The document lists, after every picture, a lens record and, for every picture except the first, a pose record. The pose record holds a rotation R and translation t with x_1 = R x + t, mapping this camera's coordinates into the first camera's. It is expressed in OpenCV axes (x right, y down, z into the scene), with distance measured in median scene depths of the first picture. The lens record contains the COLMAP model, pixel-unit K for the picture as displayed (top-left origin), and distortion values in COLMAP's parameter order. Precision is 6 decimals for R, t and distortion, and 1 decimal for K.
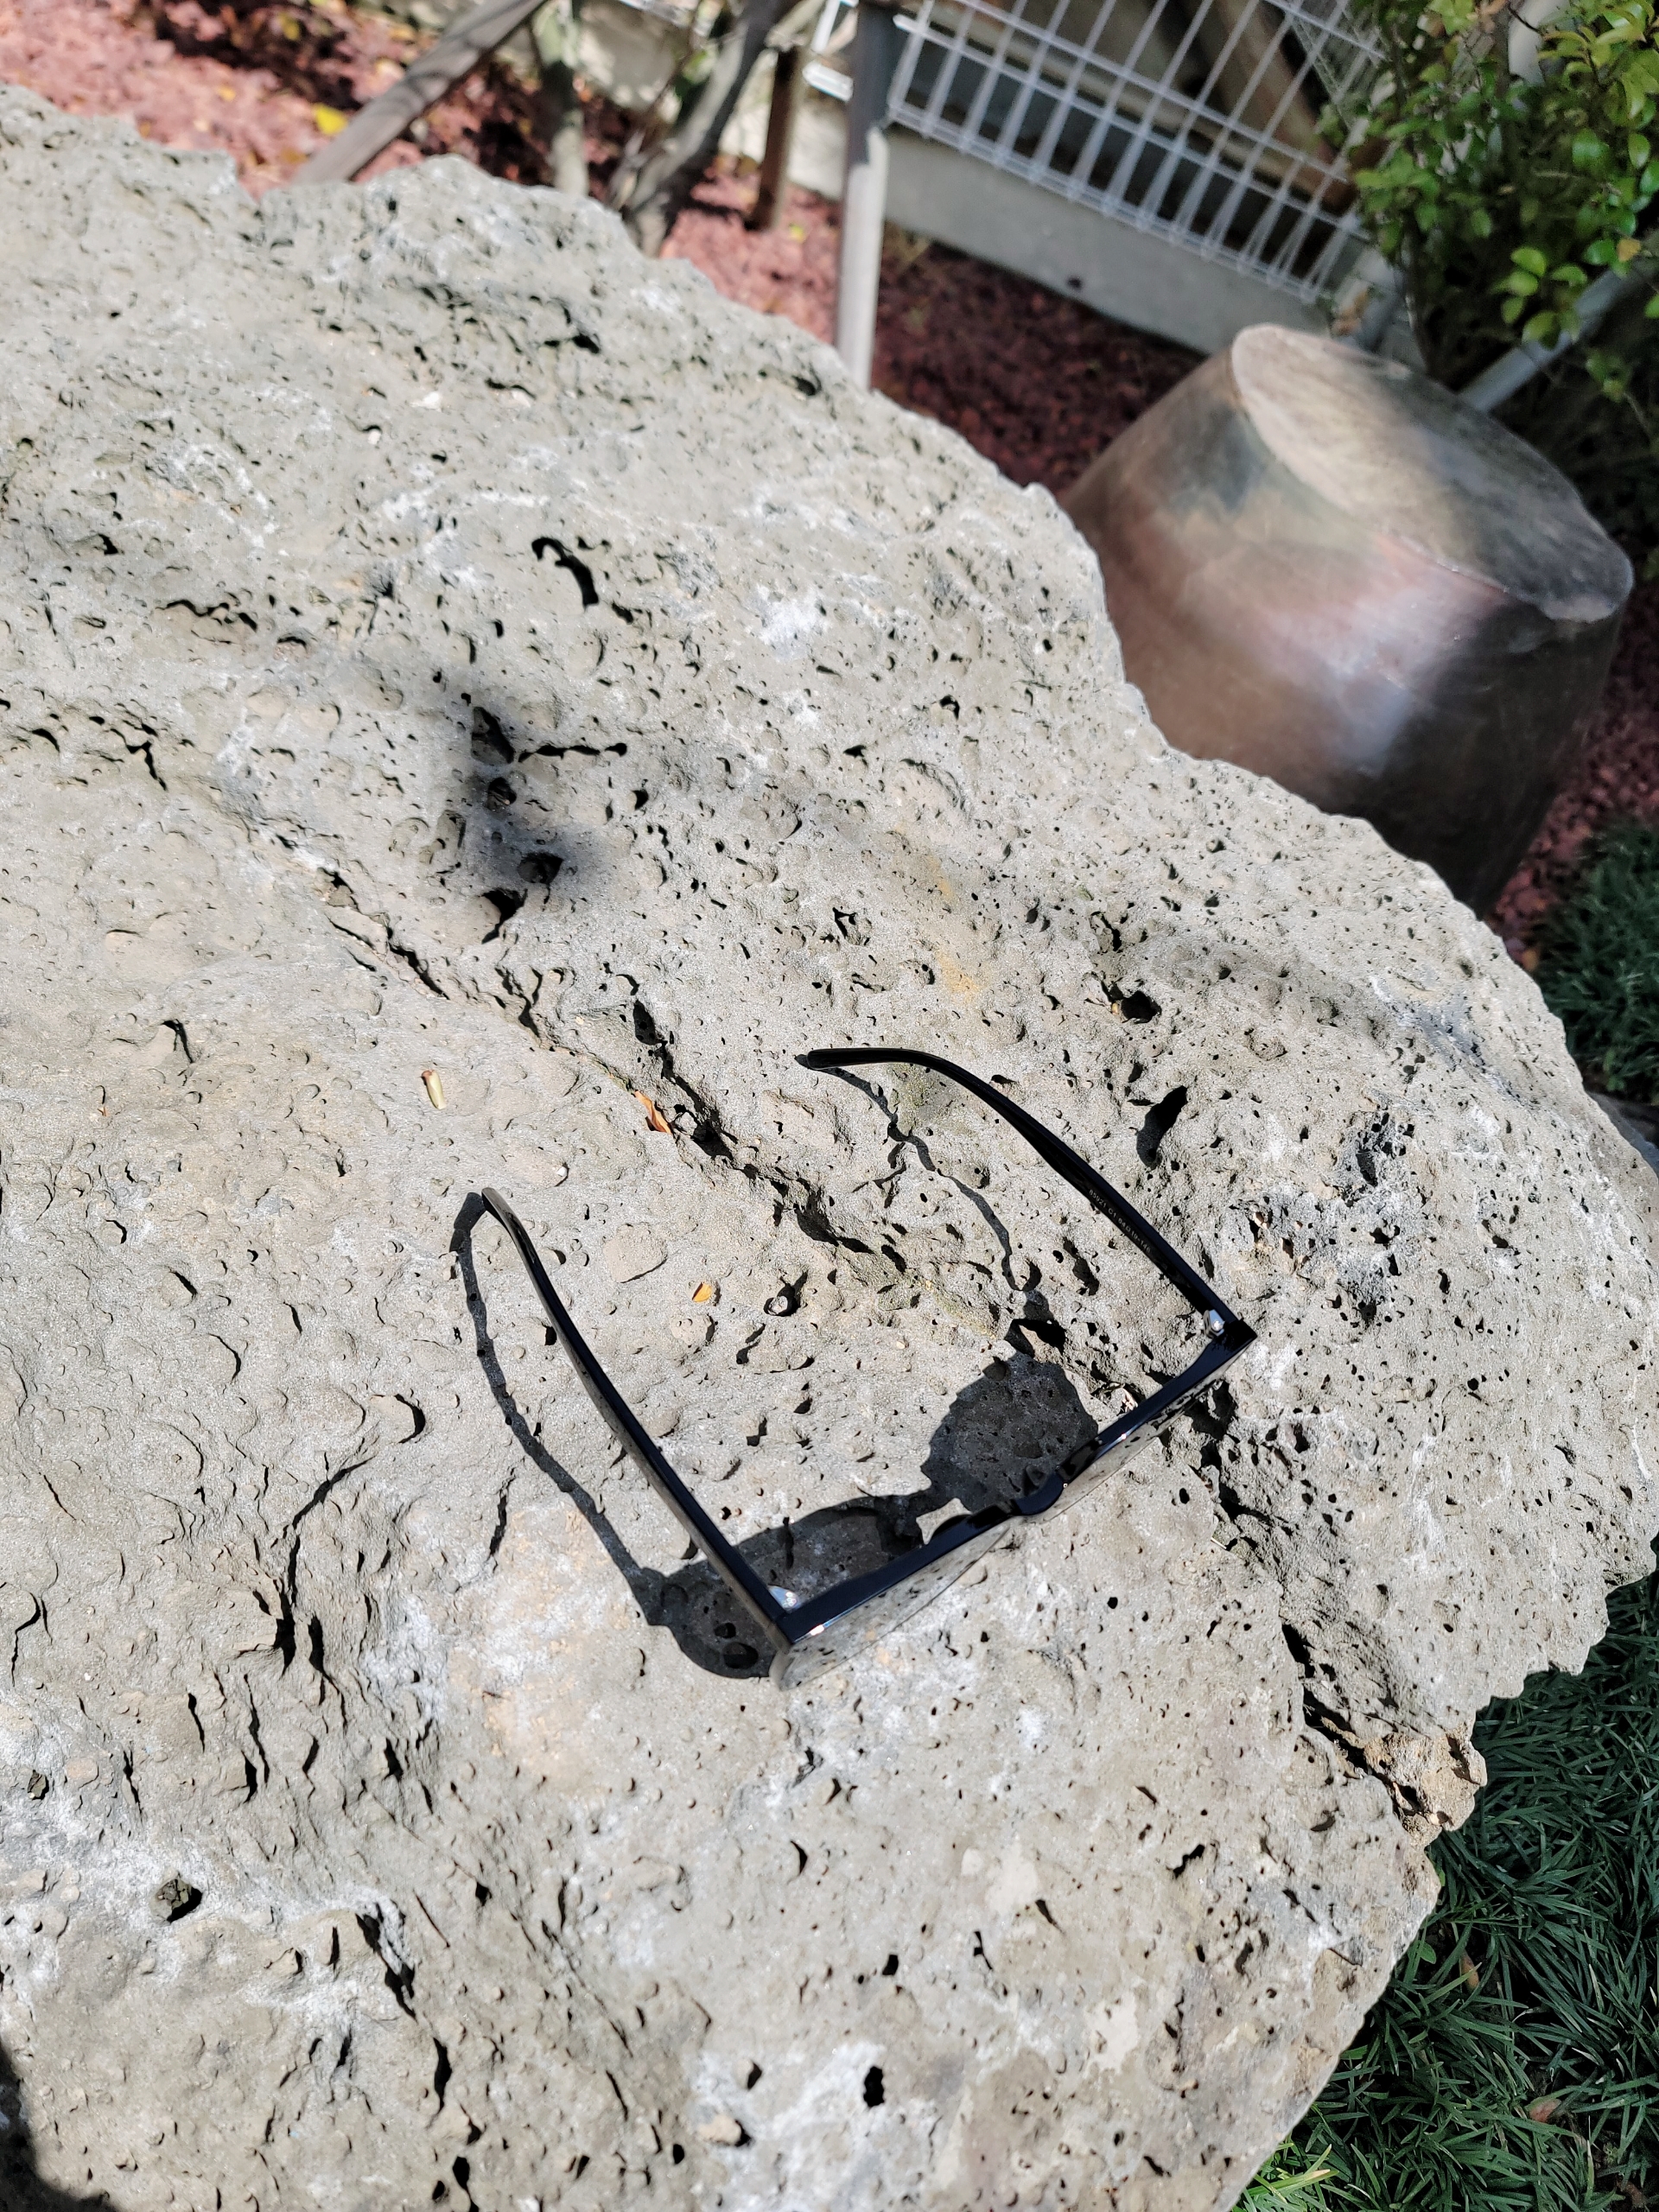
lens RADIAL K [[1705.6, 0, 806.3], [0, 1705.6, 1097.9], [0, 0, 1]] dist [0.020583, -0.020763]
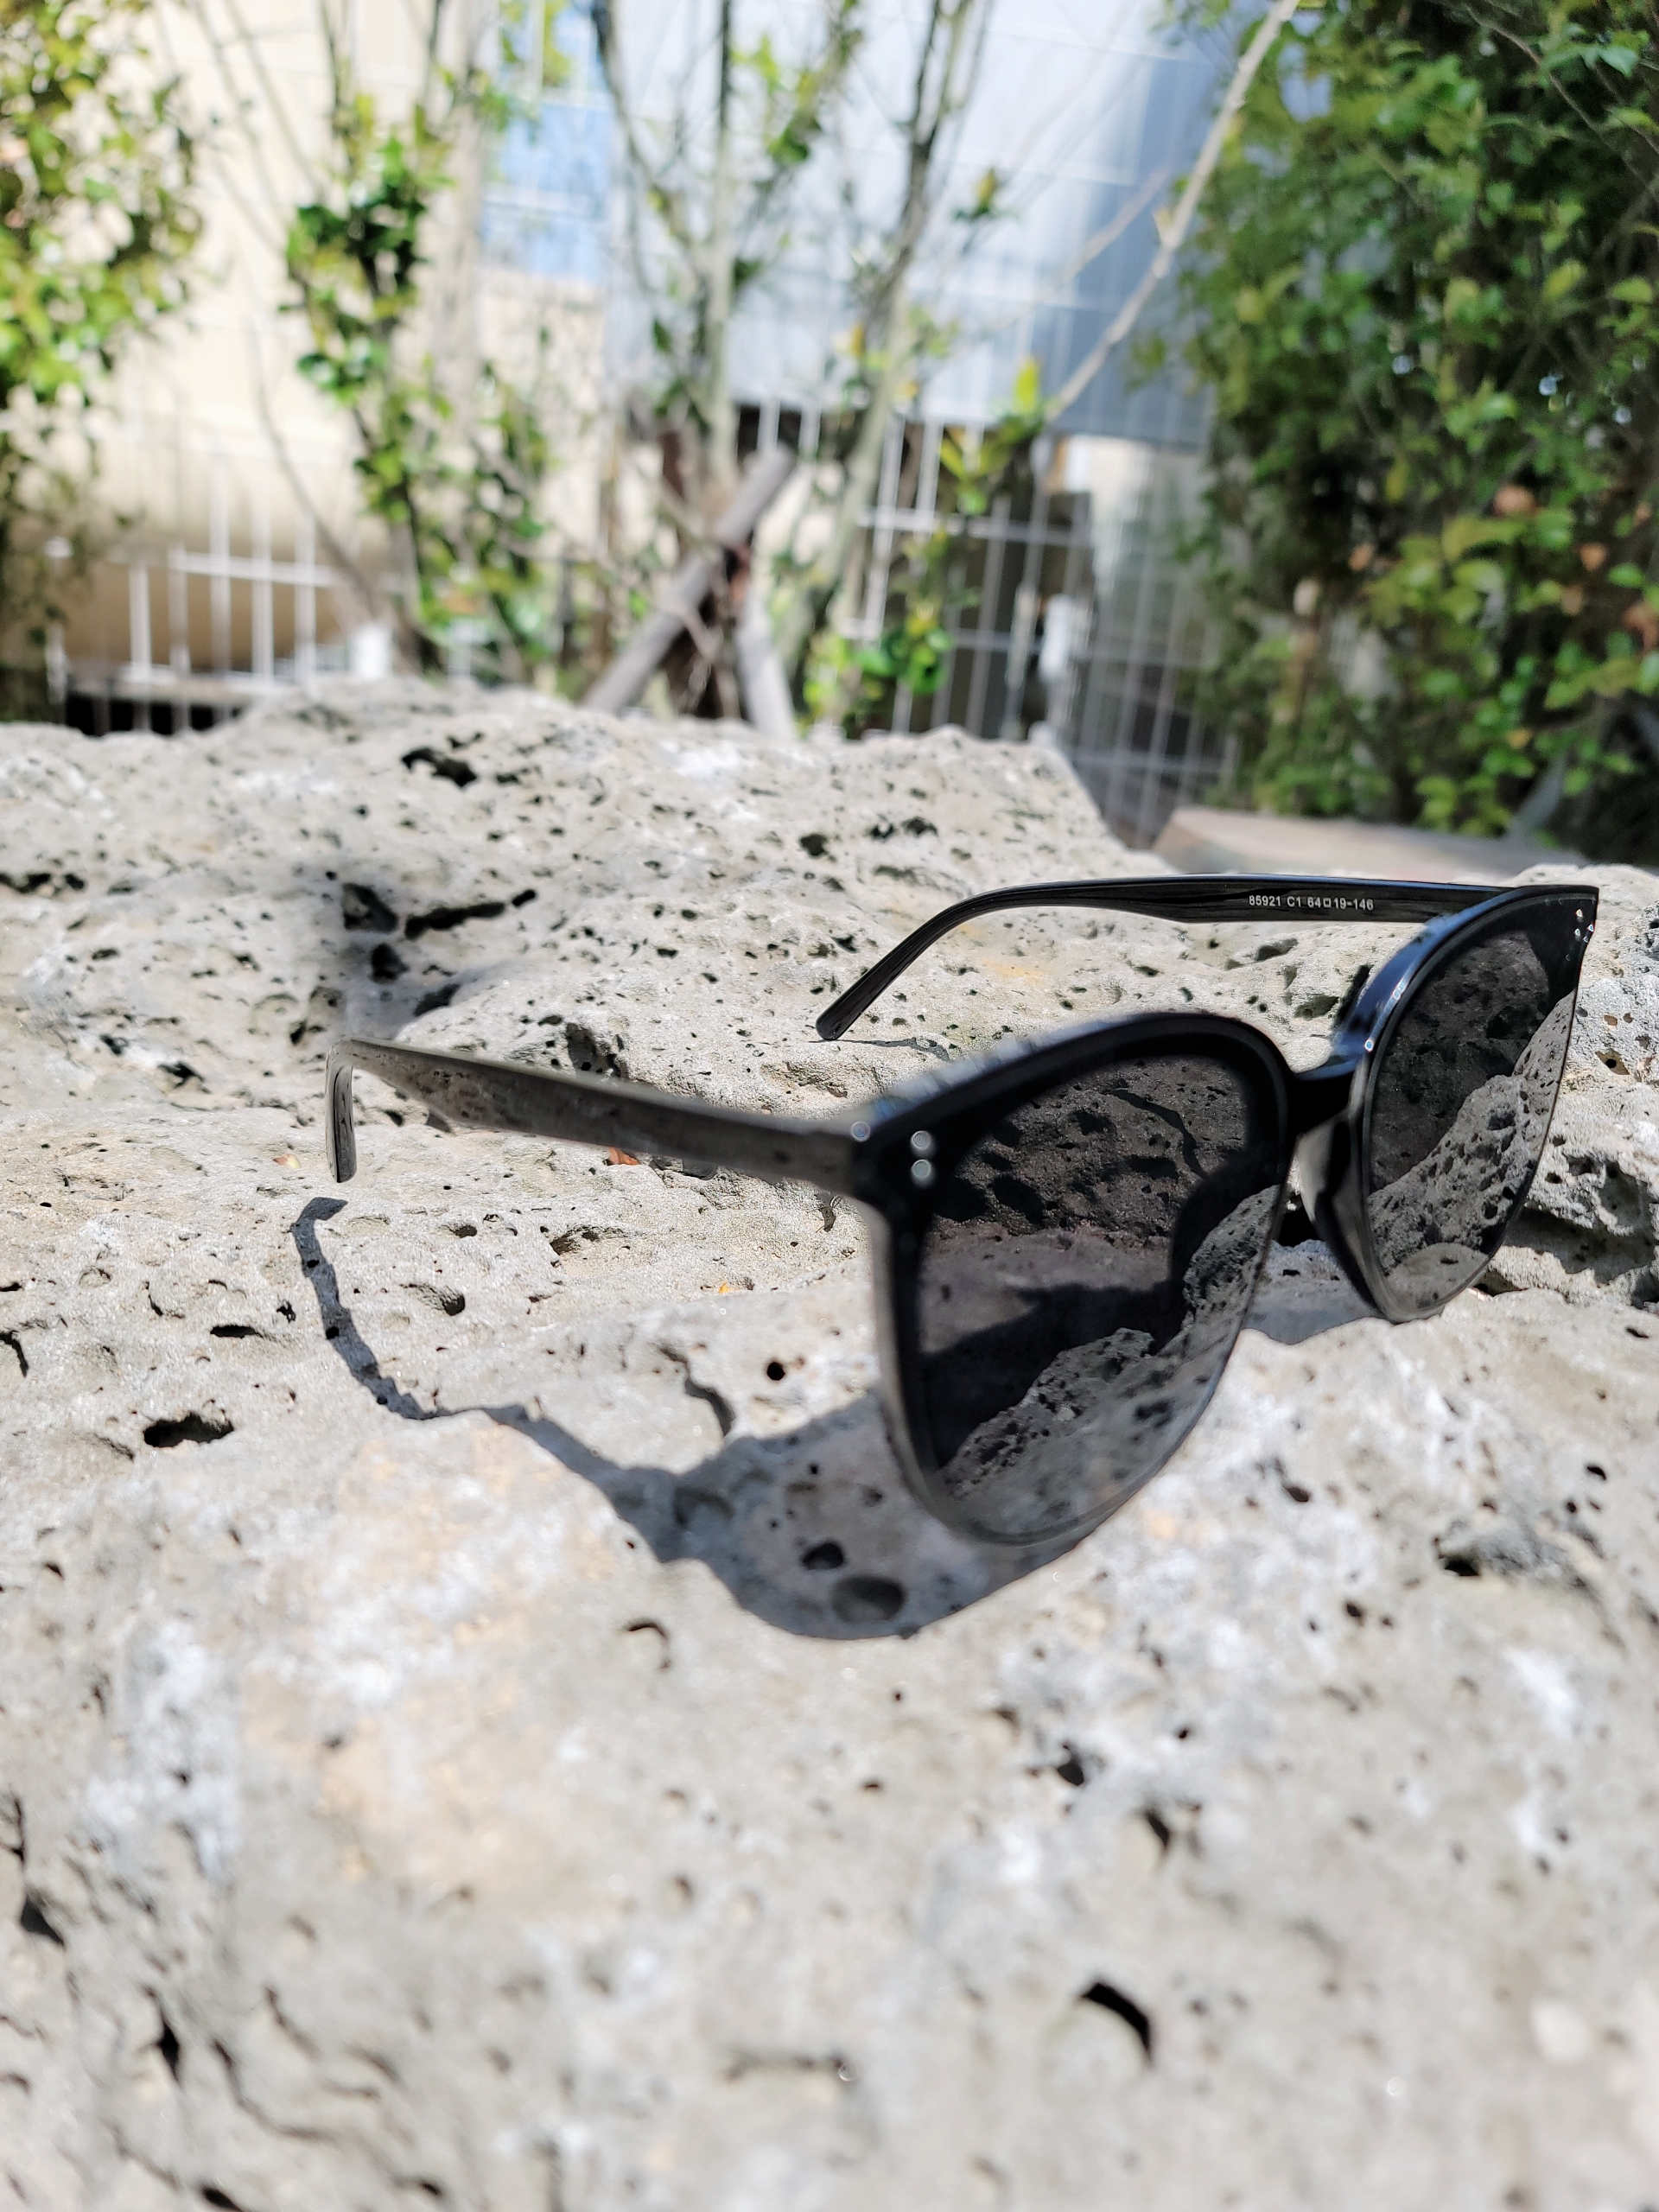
lens RADIAL K [[1705.6, 0, 785.5], [0, 1705.6, 1080.0], [0, 0, 1]] dist [0.020583, -0.020763]
pose [[0.958878, -0.283730, -0.007053, -0.014958], [0.239614, 0.822602, -0.515665, 0.419347], [0.152111, 0.492770, 0.856761, 0.490032]]
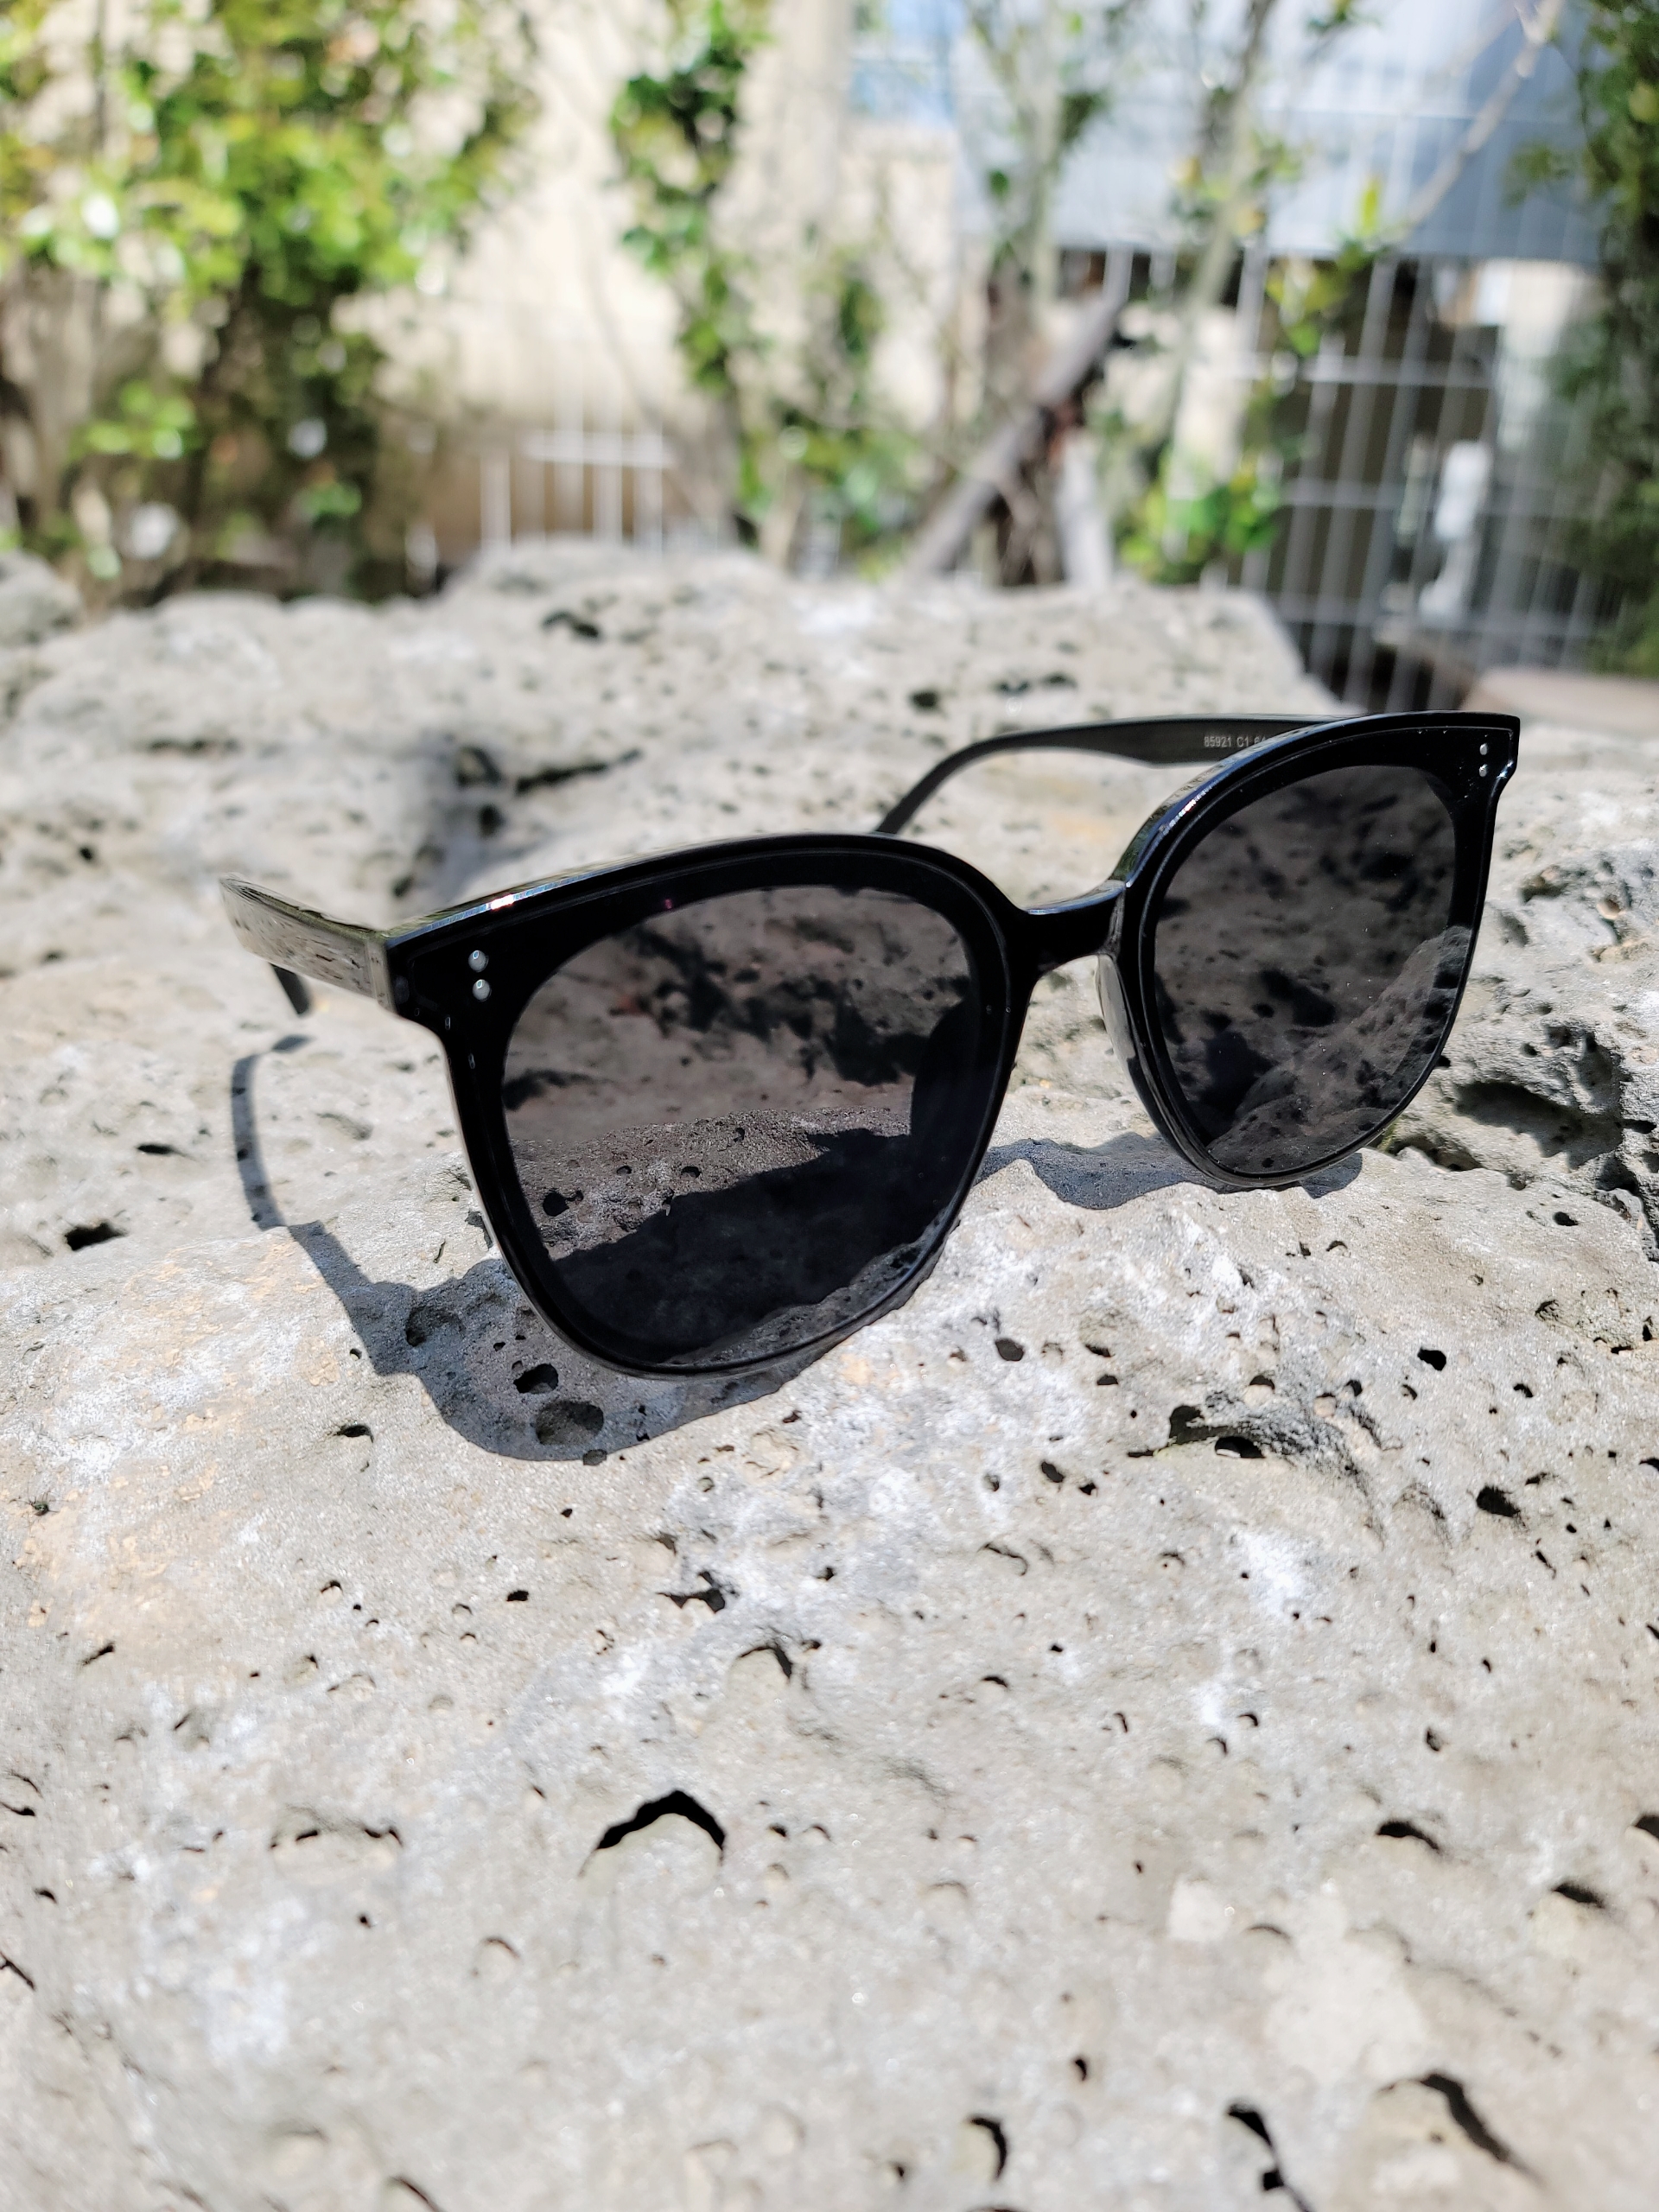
lens RADIAL K [[1705.6, 0, 791.4], [0, 1705.6, 1084.8], [0, 0, 1]] dist [0.020583, -0.020763]
pose [[0.941784, -0.249000, -0.225927, 0.143770], [0.109975, 0.863136, -0.492851, 0.458613], [0.317725, 0.439313, 0.840271, 0.539914]]
